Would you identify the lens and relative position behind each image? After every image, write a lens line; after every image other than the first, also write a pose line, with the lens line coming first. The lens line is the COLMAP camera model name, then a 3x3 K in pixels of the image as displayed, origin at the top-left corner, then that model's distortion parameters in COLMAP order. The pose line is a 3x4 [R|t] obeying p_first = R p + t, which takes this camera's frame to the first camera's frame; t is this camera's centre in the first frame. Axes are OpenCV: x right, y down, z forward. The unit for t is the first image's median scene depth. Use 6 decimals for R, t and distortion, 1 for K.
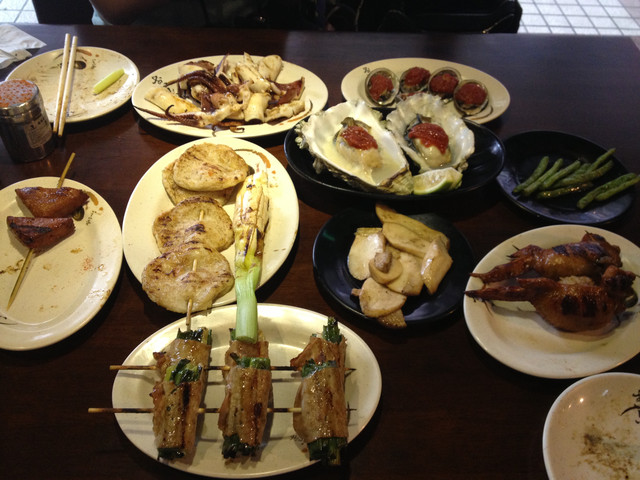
lens RADIAL K [[658.5, 0, 319.2], [0, 658.5, 240.3], [0, 0, 1]] dist [0.027066, 0.000000]
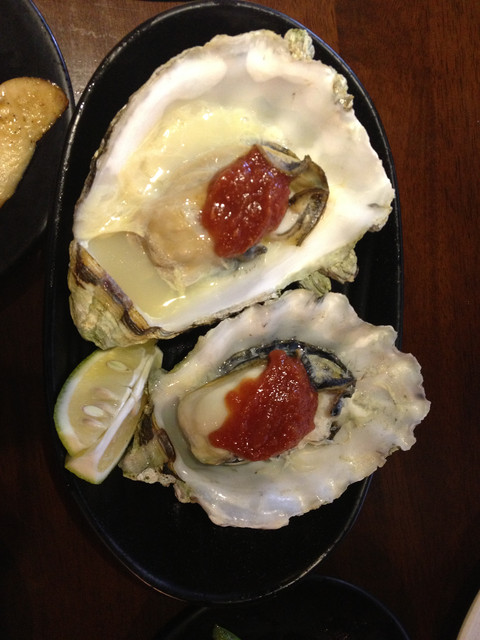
lens RADIAL K [[658.5, 0, 240.0], [0, 658.5, 321.5], [0, 0, 1]] dist [0.027066, 0.000000]
pose [[-0.016702, 0.999860, -0.000467, 0.122283], [-0.918369, -0.015156, 0.395435, -0.286663], [0.395373, 0.007033, 0.918494, 0.667948]]
